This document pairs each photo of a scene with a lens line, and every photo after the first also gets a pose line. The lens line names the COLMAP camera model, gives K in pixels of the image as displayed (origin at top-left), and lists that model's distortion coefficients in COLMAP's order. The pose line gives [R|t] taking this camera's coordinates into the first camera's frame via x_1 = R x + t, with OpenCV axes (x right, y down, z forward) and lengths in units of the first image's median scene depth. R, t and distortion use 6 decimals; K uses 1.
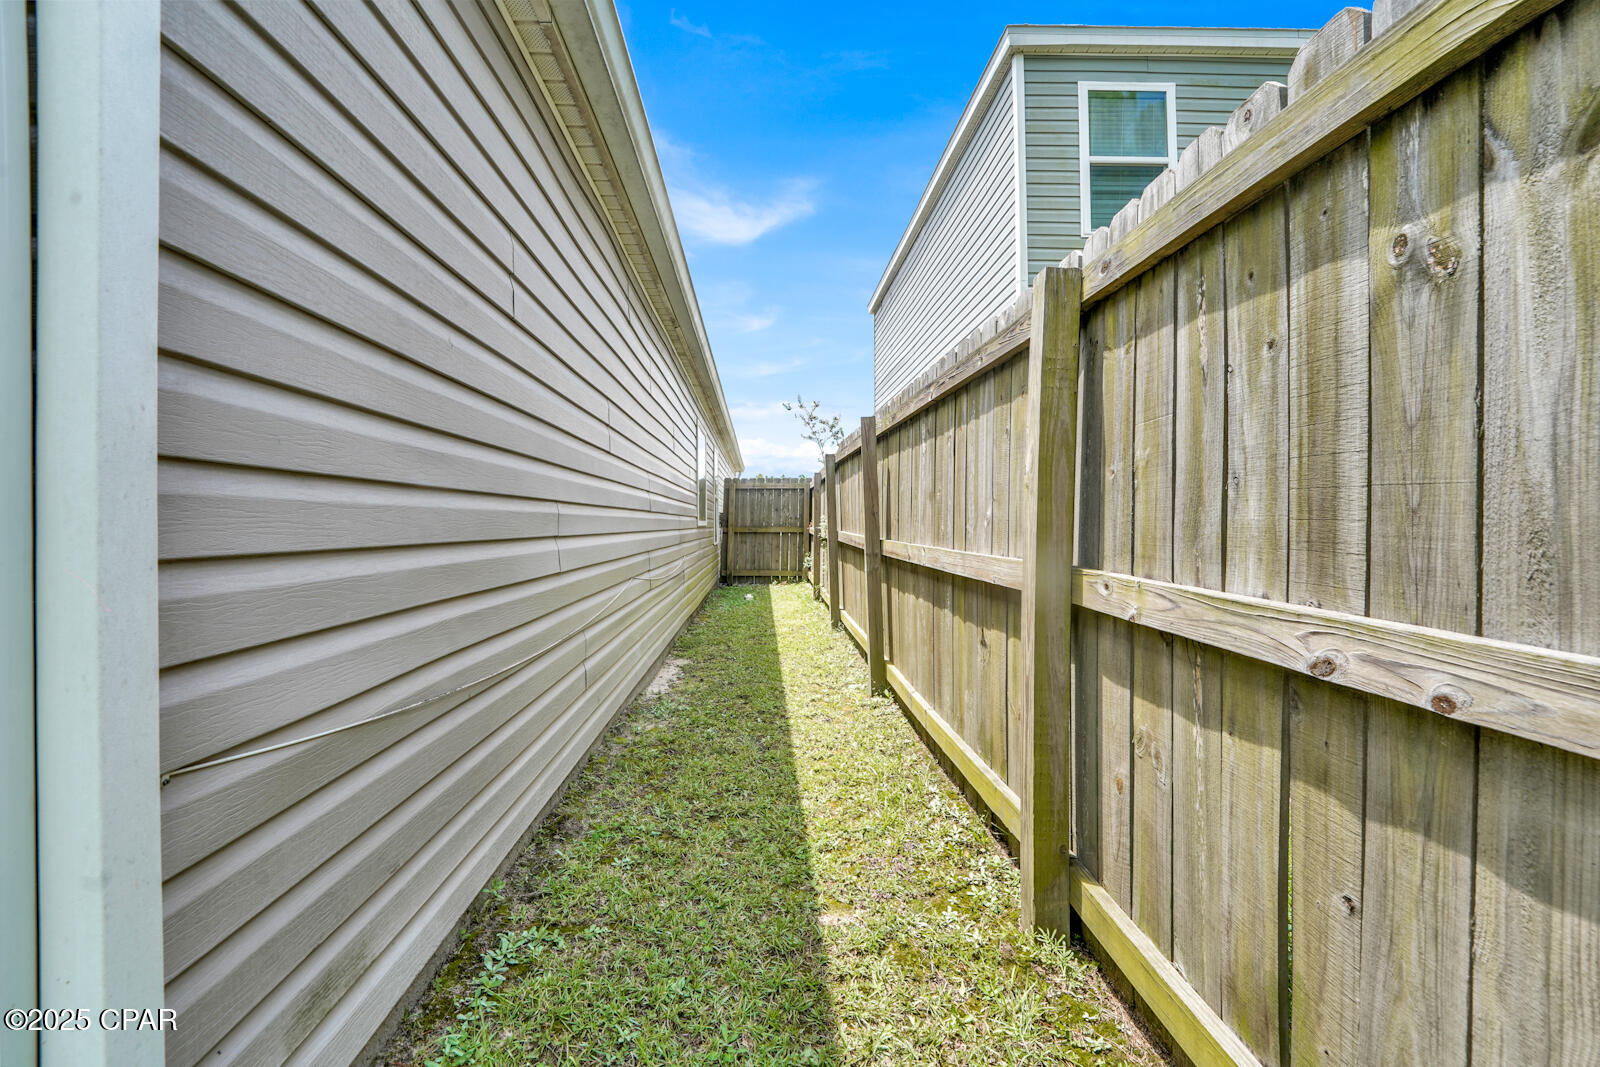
lens RADIAL K [[668.8, 0, 800.0], [0, 668.8, 533.5], [0, 0, 1]] dist [-0.011447, -0.000041]
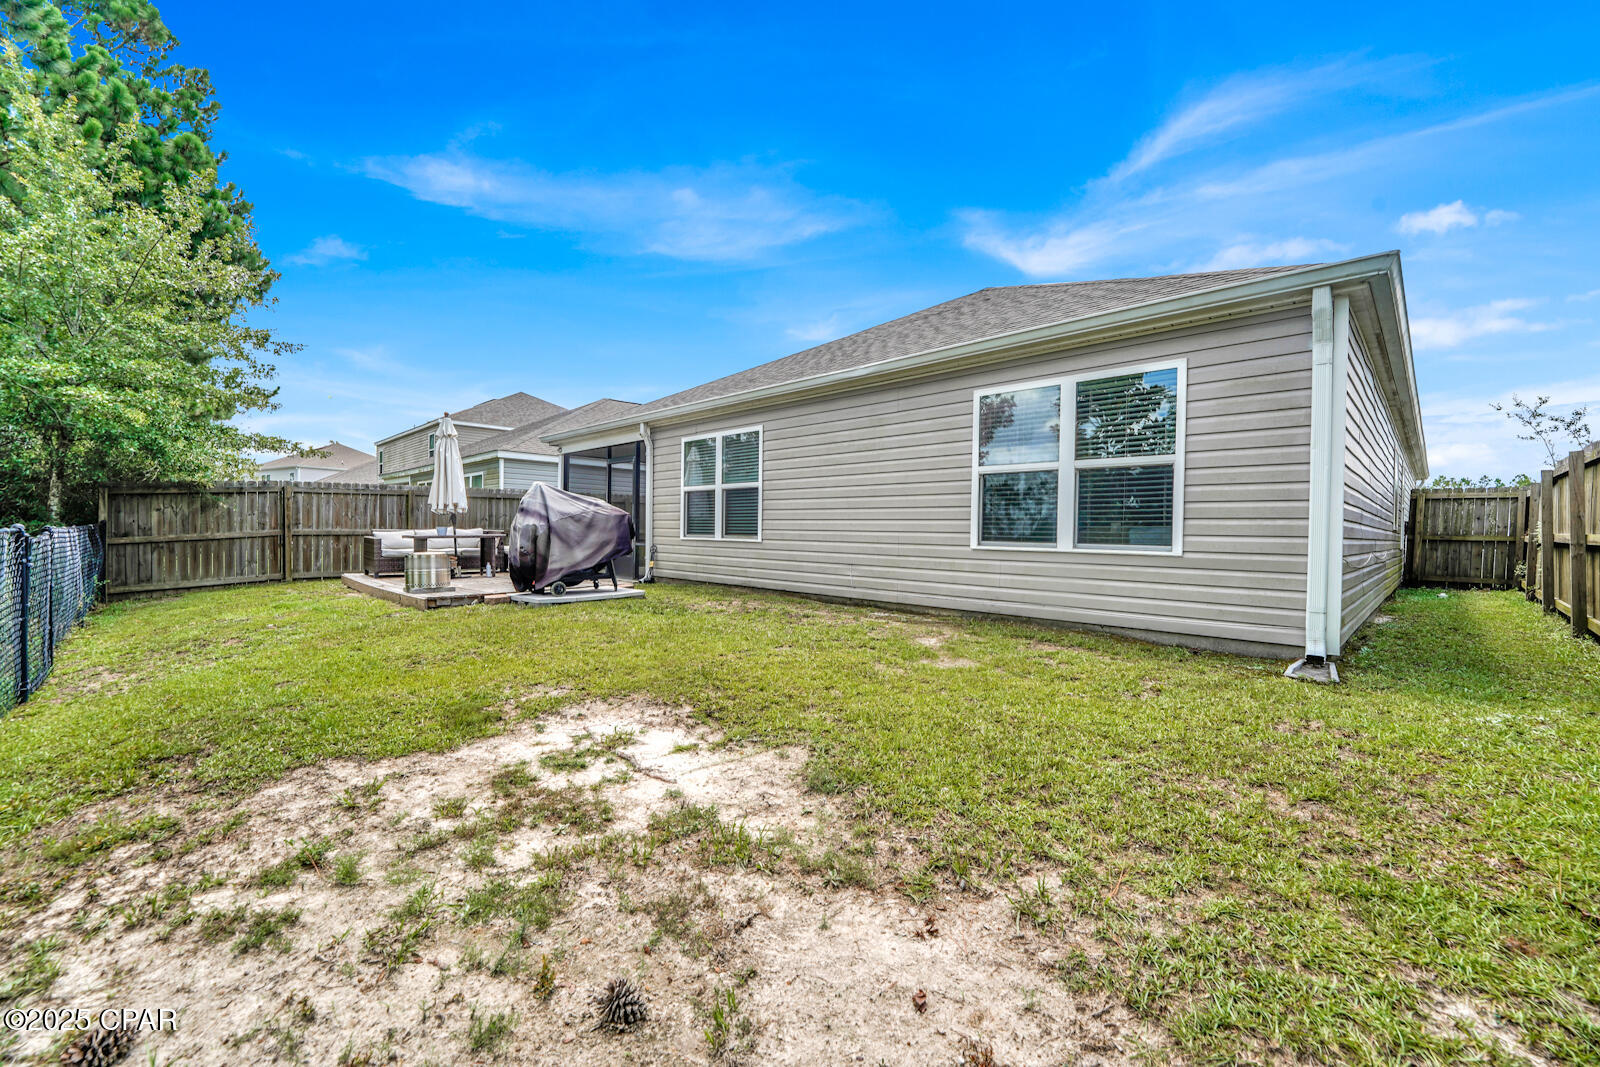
lens RADIAL K [[668.8, 0, 800.0], [0, 668.8, 533.5], [0, 0, 1]] dist [-0.011447, -0.000041]
pose [[0.675796, 0.018778, -0.736849, 0.008712], [-0.031666, 0.999492, -0.003571, 0.023867], [0.736408, 0.025746, 0.676047, -0.452754]]
